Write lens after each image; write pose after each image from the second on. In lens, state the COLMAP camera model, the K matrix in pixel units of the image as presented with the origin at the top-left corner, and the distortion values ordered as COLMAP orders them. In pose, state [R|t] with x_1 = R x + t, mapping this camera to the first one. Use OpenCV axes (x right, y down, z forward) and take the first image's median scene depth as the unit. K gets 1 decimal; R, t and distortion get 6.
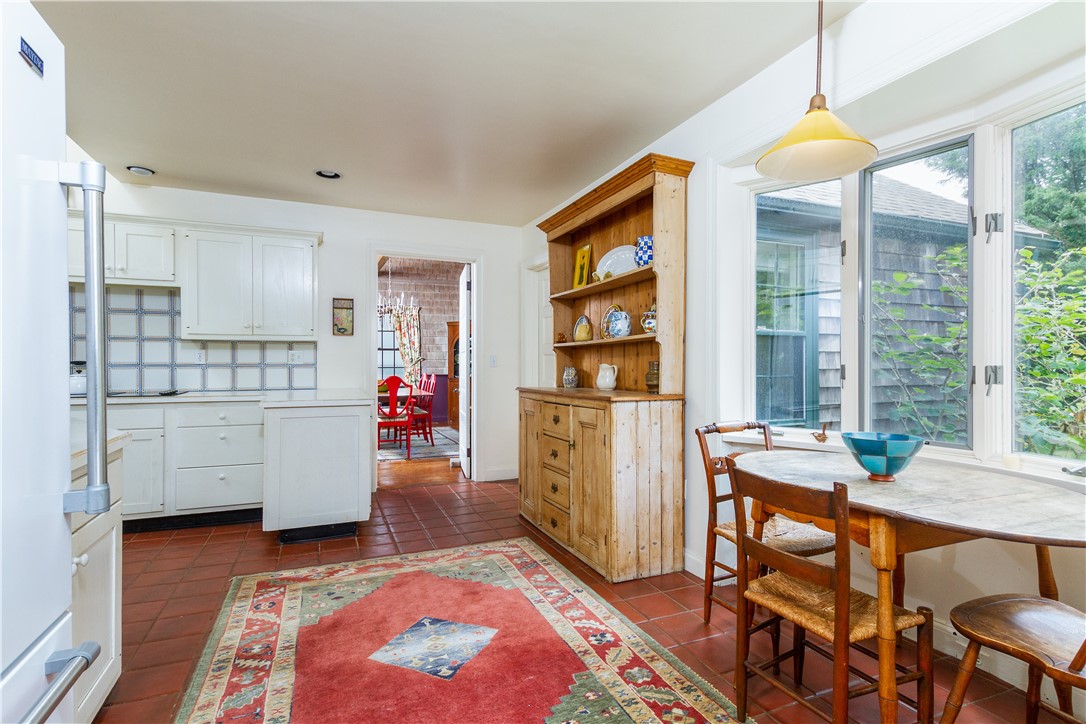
lens RADIAL K [[516.5, 0, 545.3], [0, 516.5, 367.9], [0, 0, 1]] dist [-0.001000, 0.000077]
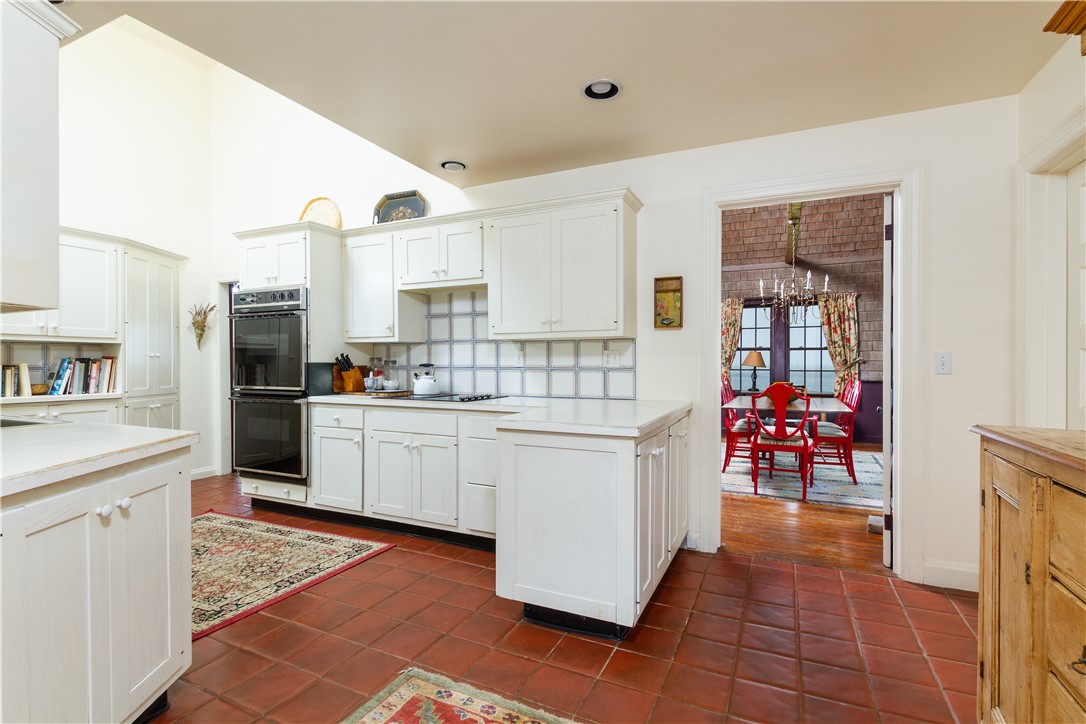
lens RADIAL K [[492.2, 0, 548.0], [0, 492.2, 366.1], [0, 0, 1]] dist [0.020766, 0.000042]
pose [[0.662015, 0.003788, -0.749481, 0.019628], [-0.008690, 0.999959, -0.002622, -0.005903], [0.749440, 0.008248, 0.662020, 0.393086]]
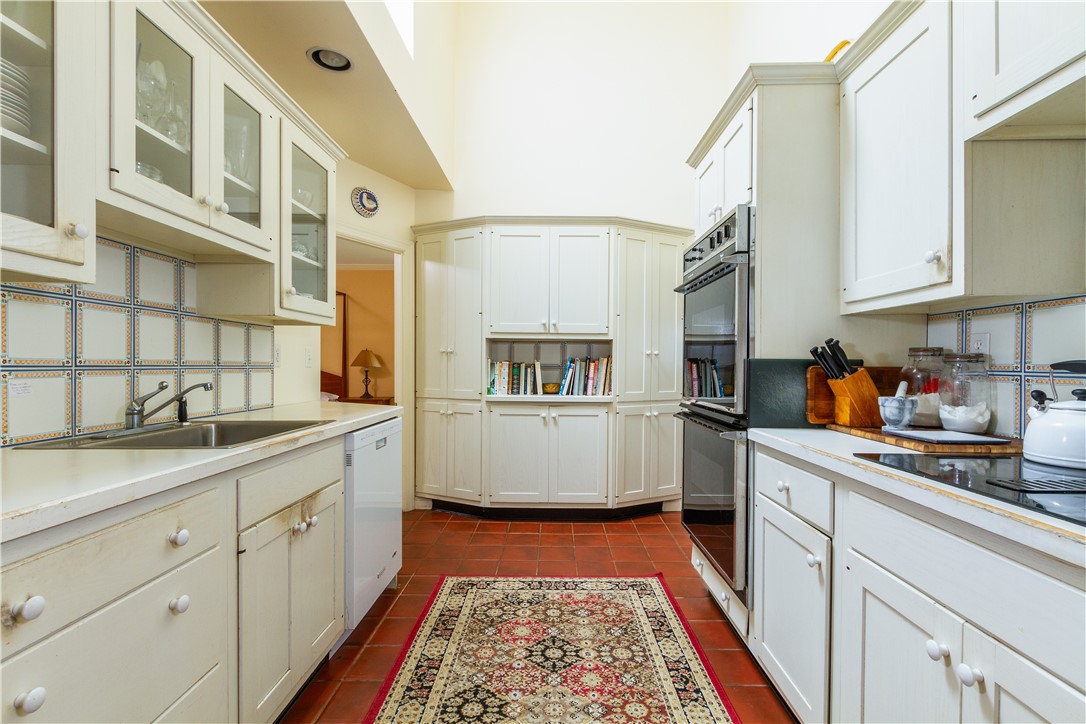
lens RADIAL K [[516.5, 0, 545.3], [0, 516.5, 367.9], [0, 0, 1]] dist [-0.001000, 0.000077]
pose [[-0.393772, 0.002732, -0.919204, -0.370891], [-0.017645, 0.999789, 0.010530, -0.004685], [0.919039, 0.020365, -0.393641, 0.629335]]
